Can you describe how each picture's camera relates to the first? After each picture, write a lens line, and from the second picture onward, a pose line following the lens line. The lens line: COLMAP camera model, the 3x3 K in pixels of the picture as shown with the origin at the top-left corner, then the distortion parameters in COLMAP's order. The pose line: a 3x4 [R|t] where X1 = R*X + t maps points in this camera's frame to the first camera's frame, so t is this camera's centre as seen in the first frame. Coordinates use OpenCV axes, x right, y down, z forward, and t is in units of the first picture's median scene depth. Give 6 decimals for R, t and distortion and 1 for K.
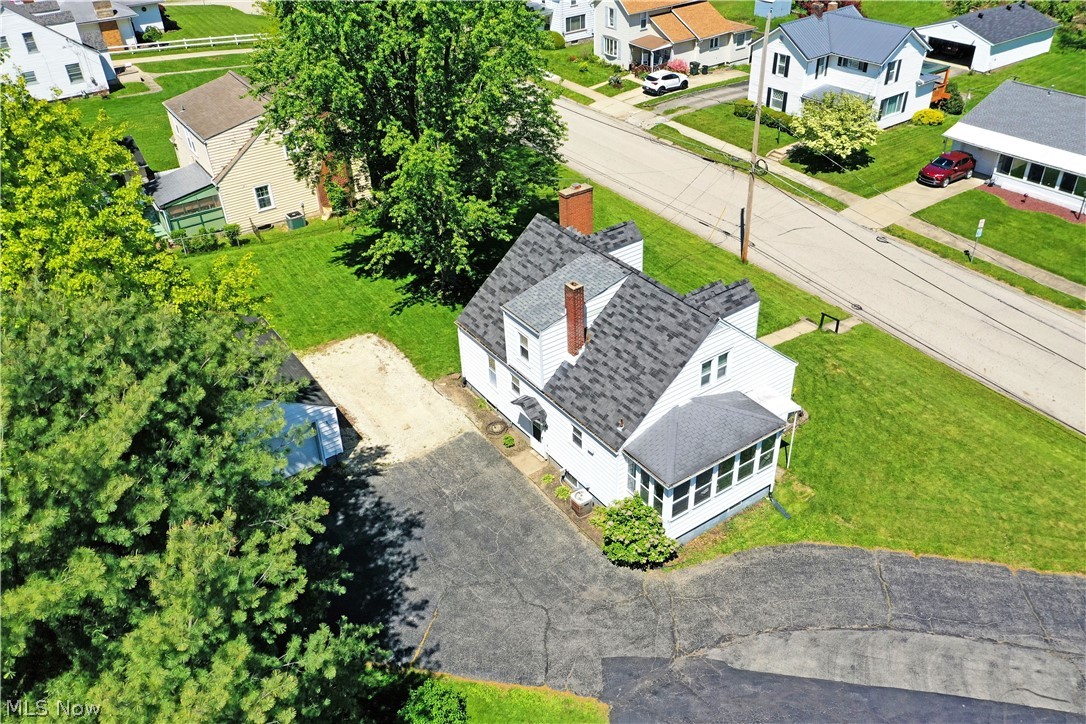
lens RADIAL K [[890.6, 0, 543.3], [0, 890.6, 362.3], [0, 0, 1]] dist [0.002616, 0.004212]
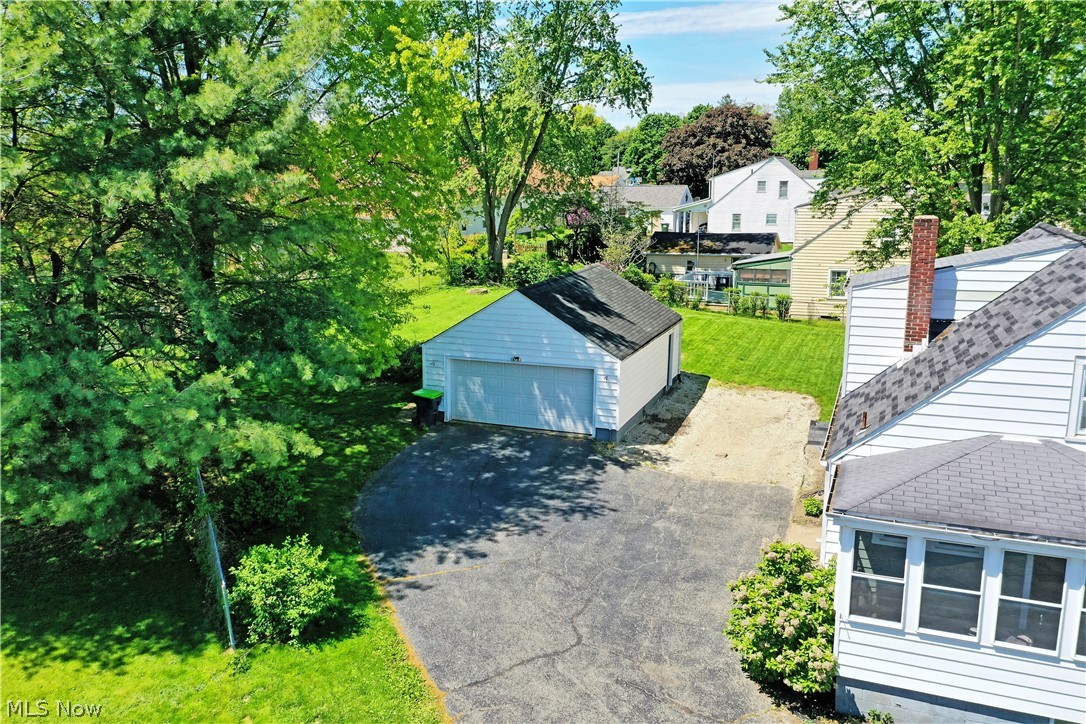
lens RADIAL K [[890.6, 0, 542.8], [0, 890.6, 362.2], [0, 0, 1]] dist [0.002616, 0.004212]
pose [[0.541780, 0.186322, -0.819609, 0.395386], [-0.473204, 0.873517, -0.114221, 0.180961], [0.694660, 0.449725, 0.561423, 0.533748]]
